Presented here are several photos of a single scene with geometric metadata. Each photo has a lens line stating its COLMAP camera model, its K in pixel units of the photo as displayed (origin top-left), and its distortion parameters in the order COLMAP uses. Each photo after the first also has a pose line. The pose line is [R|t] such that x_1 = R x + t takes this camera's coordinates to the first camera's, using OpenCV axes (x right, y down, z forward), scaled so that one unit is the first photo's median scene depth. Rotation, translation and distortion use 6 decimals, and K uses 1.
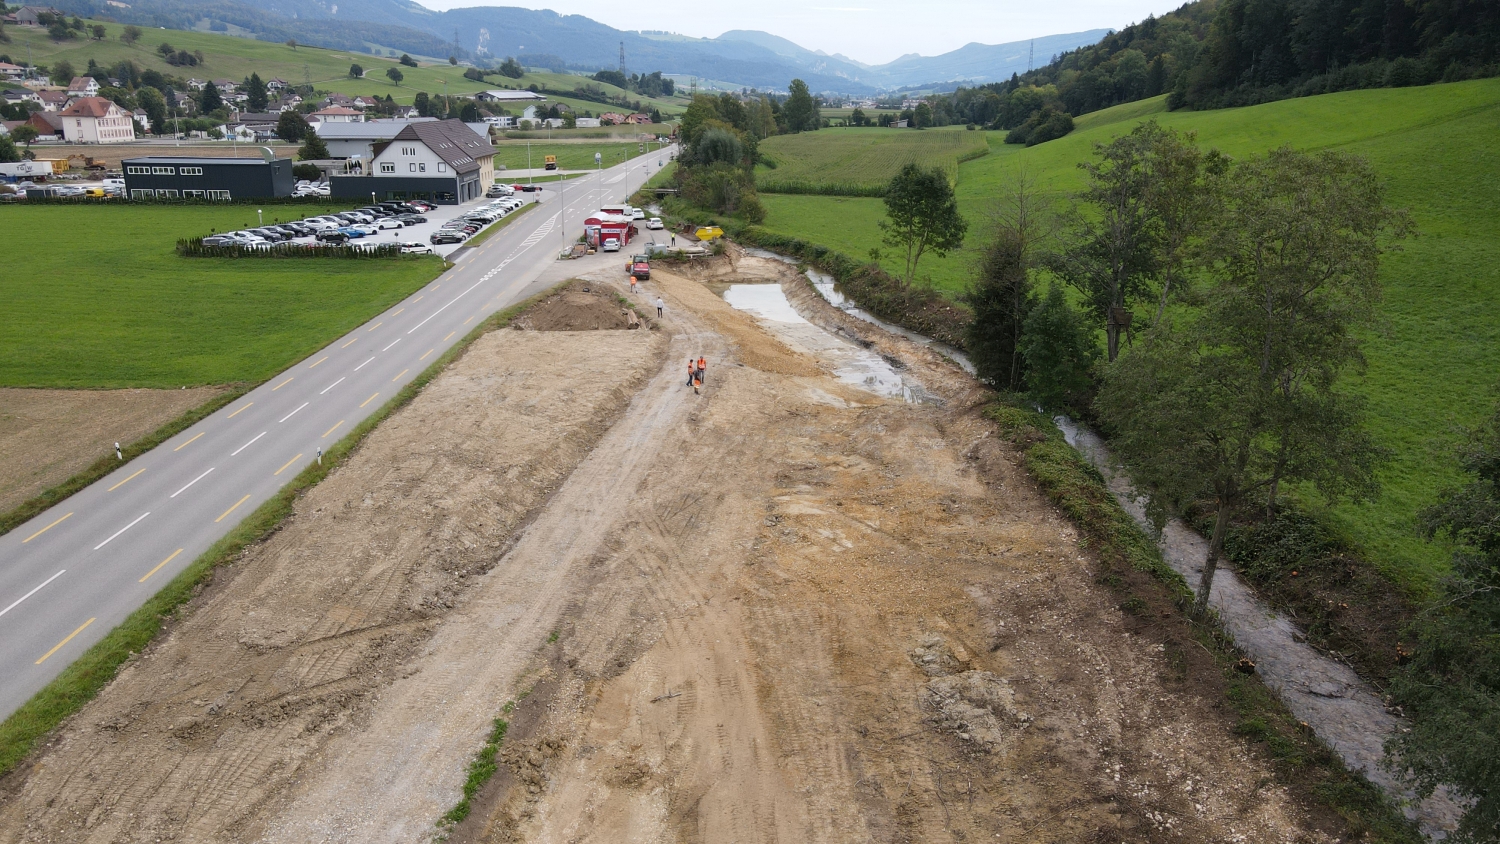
lens RADIAL K [[1109.3, 0, 747.6], [0, 1109.3, 419.7], [0, 0, 1]] dist [0.012635, -0.002116]
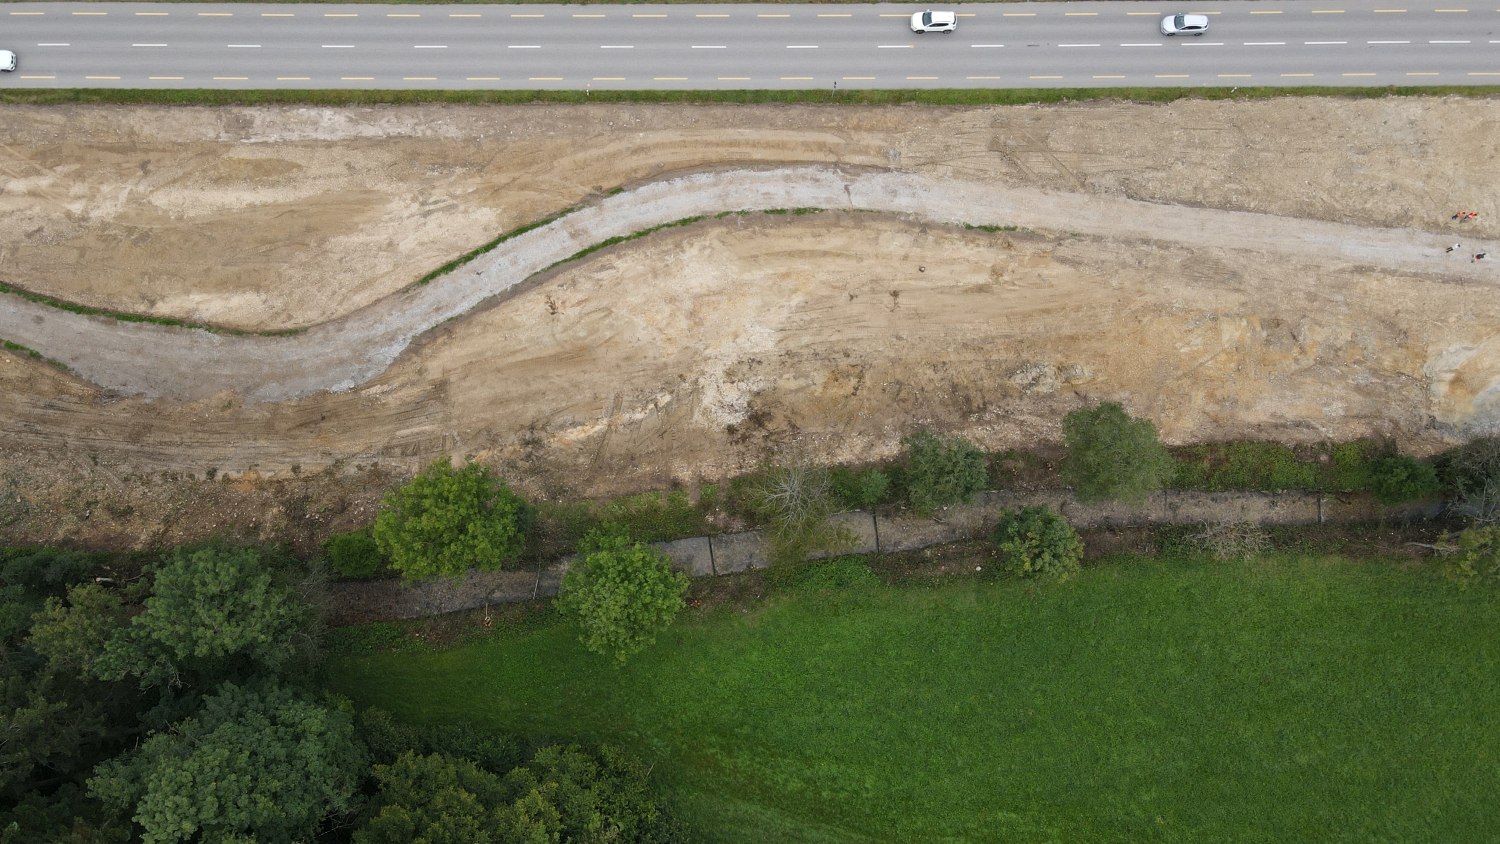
lens RADIAL K [[1109.3, 0, 753.5], [0, 1109.3, 425.1], [0, 0, 1]] dist [0.012635, -0.002116]
pose [[0.013785, 0.987060, -0.159757, 0.158367], [-0.301761, 0.156429, 0.940463, -0.458189], [0.953284, 0.035244, 0.300012, -0.122797]]
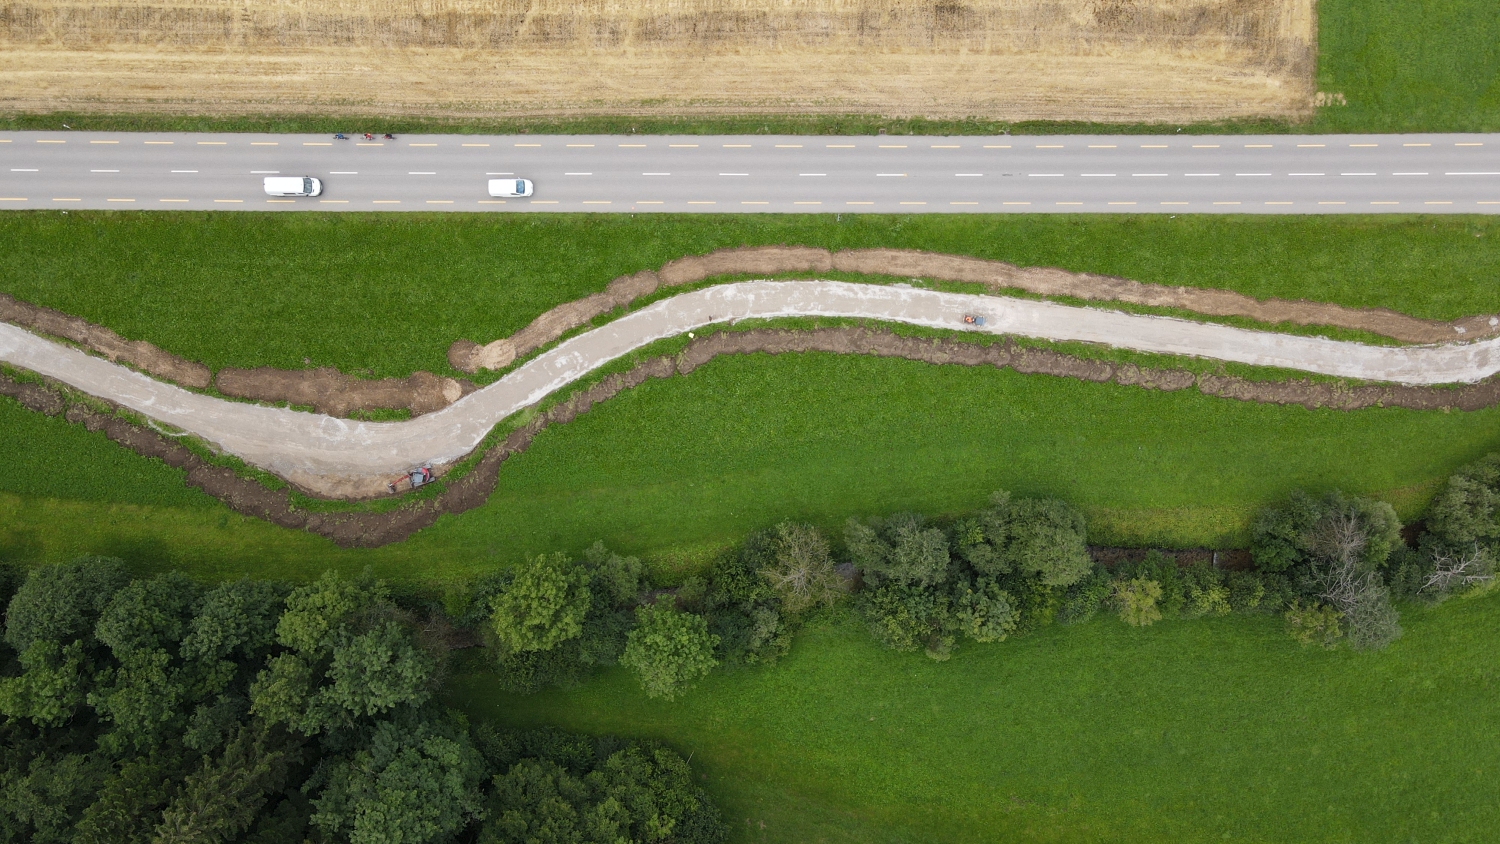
lens RADIAL K [[1109.3, 0, 747.6], [0, 1109.3, 418.9], [0, 0, 1]] dist [0.012635, -0.002116]
pose [[0.005127, 0.999772, 0.020721, -0.000638], [-0.300540, -0.018223, 0.953595, -0.605610], [0.953755, -0.011117, 0.300378, -0.181234]]
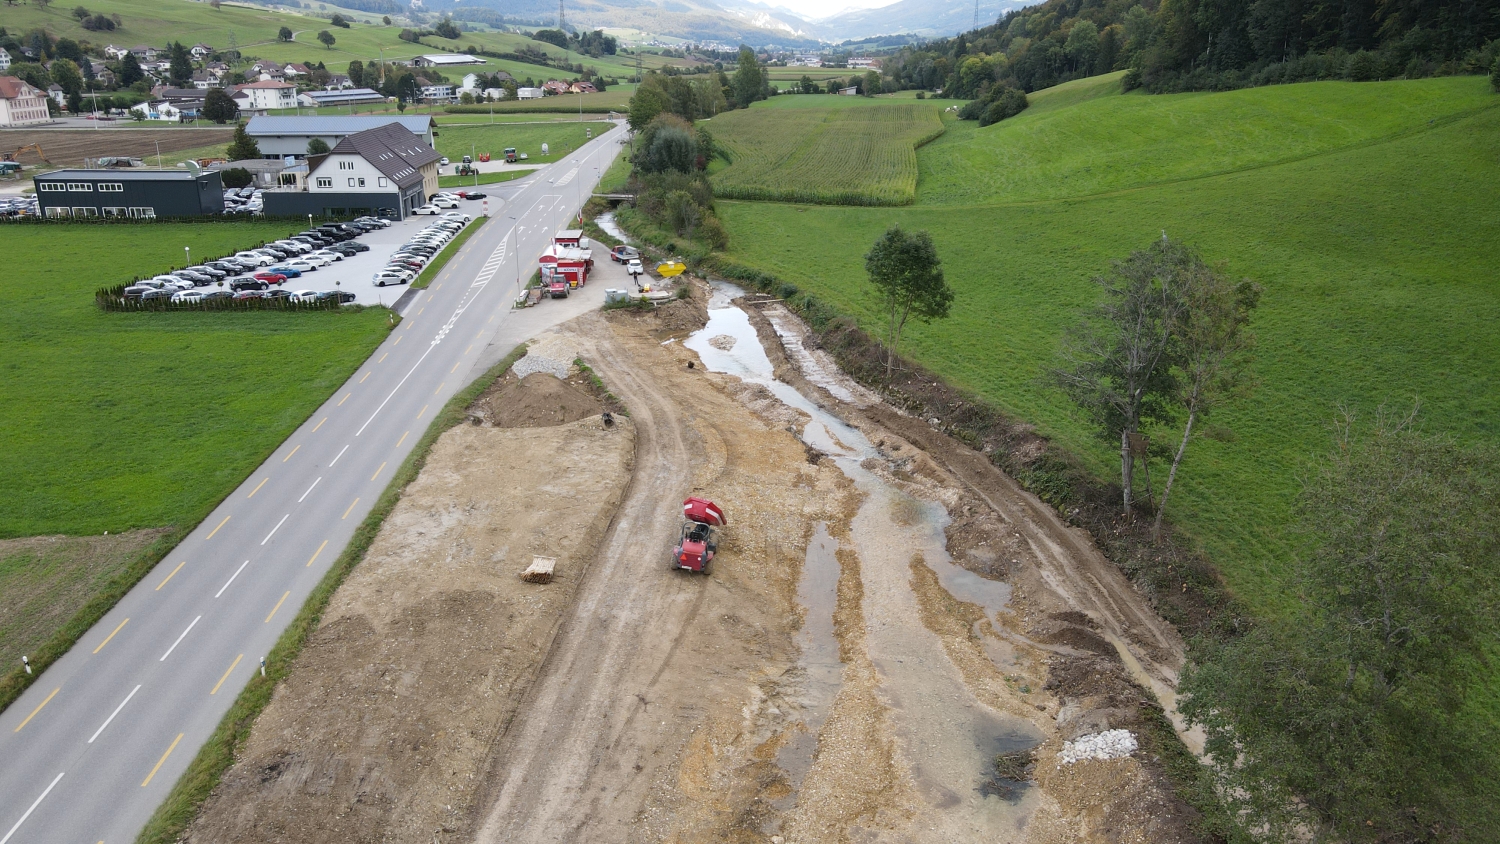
lens RADIAL K [[1109.3, 0, 744.9], [0, 1109.3, 422.1], [0, 0, 1]] dist [0.012635, -0.002116]
pose [[0.998899, -0.013192, 0.045025, -0.012785], [0.011347, 0.999095, 0.041002, -0.058406], [-0.045525, -0.040446, 0.998144, 0.034485]]
